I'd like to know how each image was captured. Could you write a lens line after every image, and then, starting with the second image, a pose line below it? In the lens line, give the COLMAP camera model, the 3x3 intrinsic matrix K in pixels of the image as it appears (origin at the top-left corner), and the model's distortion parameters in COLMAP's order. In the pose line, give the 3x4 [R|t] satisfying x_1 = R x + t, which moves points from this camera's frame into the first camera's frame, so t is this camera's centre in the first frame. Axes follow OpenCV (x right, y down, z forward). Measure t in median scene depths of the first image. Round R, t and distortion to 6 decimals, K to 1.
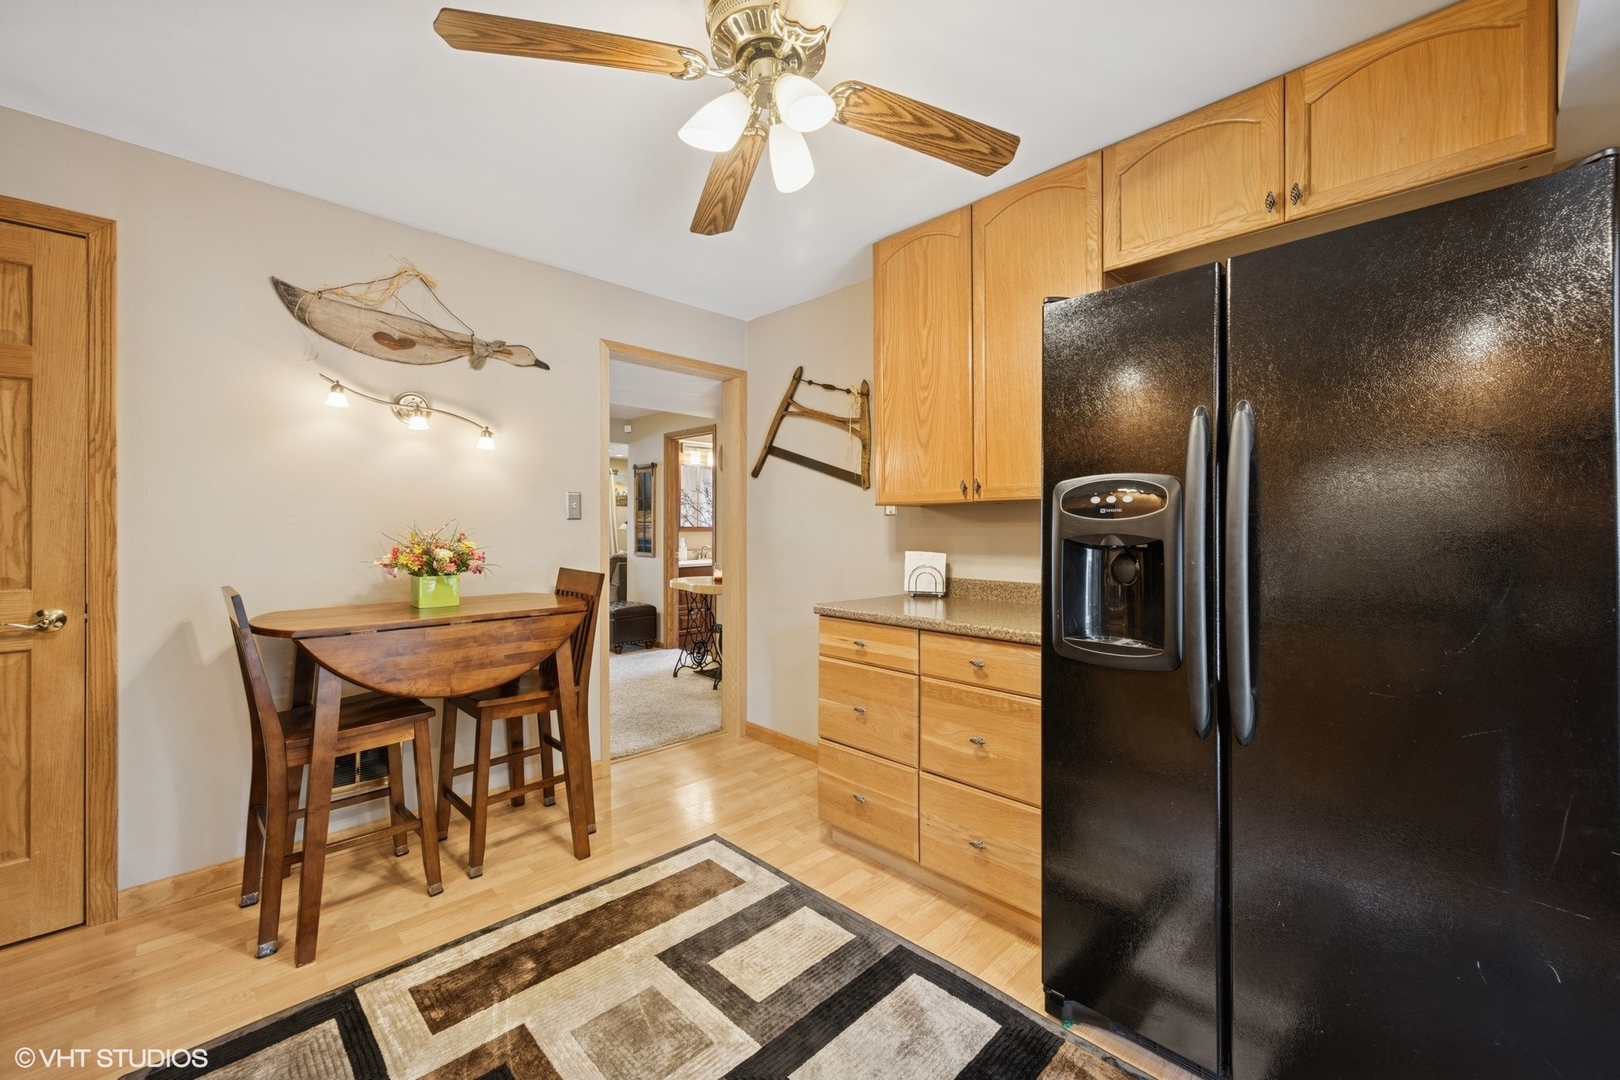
lens RADIAL K [[644.1, 0, 818.2], [0, 644.1, 527.0], [0, 0, 1]] dist [-0.001760, -0.001173]
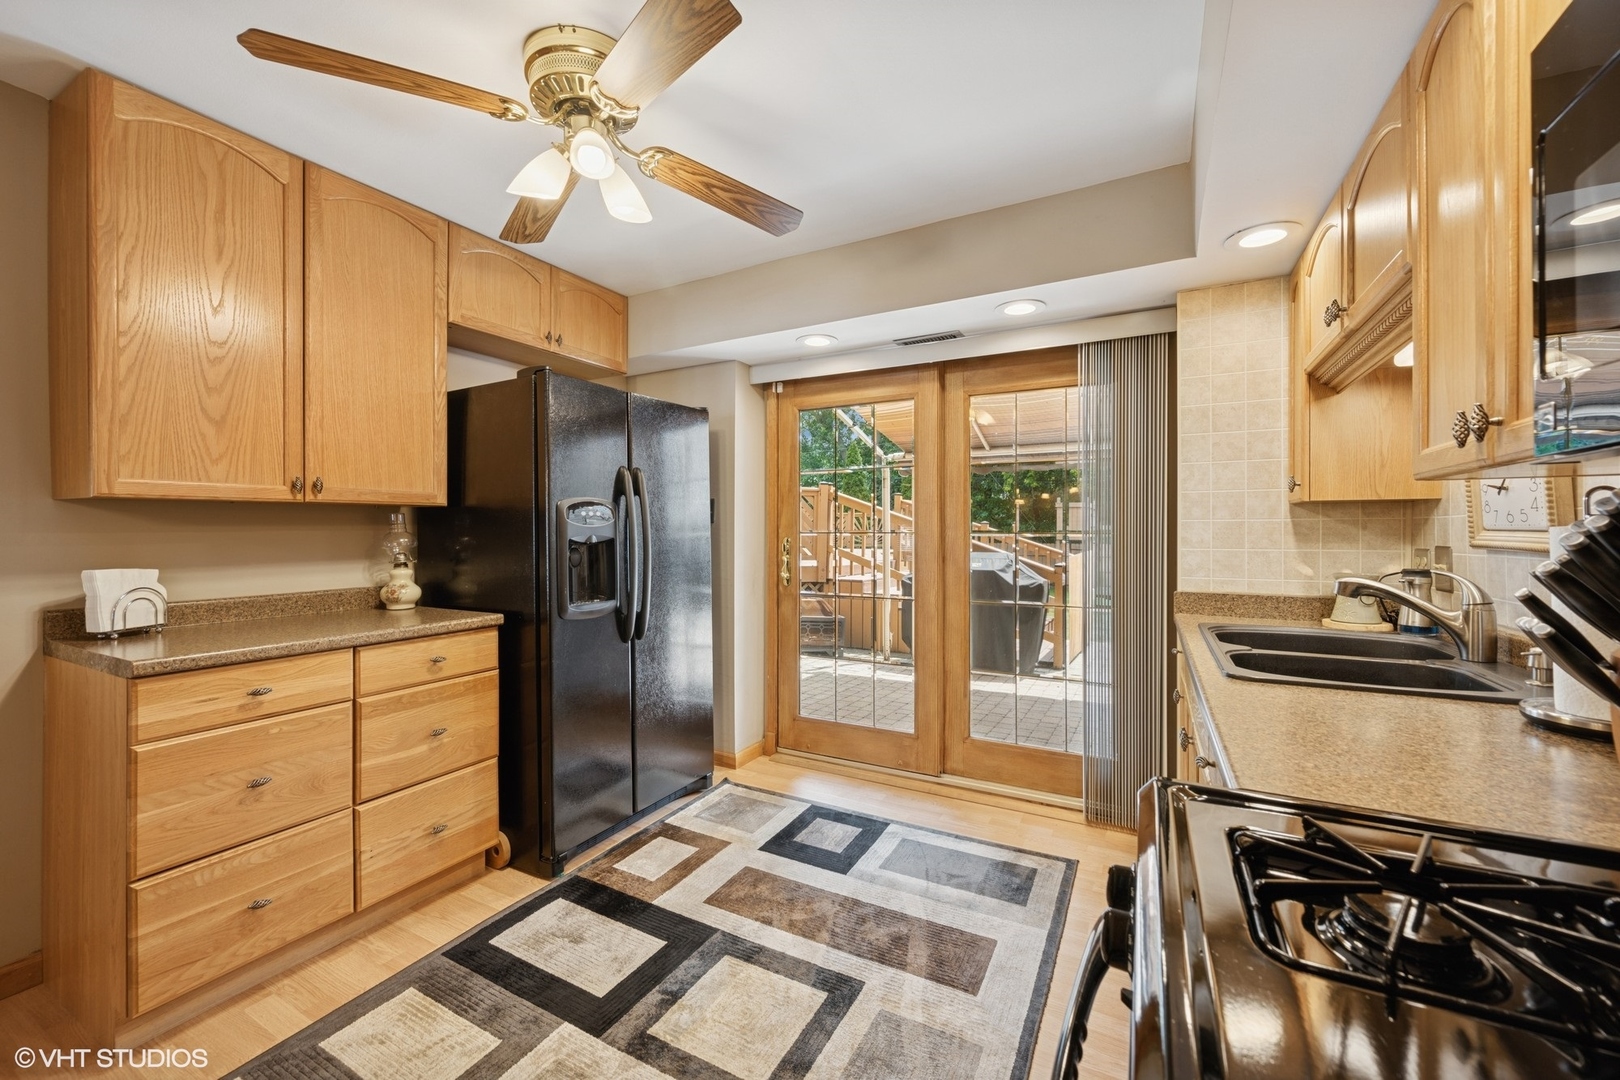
lens RADIAL K [[644.1, 0, 809.9], [0, 644.1, 532.3], [0, 0, 1]] dist [-0.001760, -0.001173]
pose [[-0.283367, -0.002194, 0.959009, -0.875061], [0.003084, 0.999990, 0.003200, 0.000471], [-0.959007, 0.003864, -0.283358, 0.657486]]
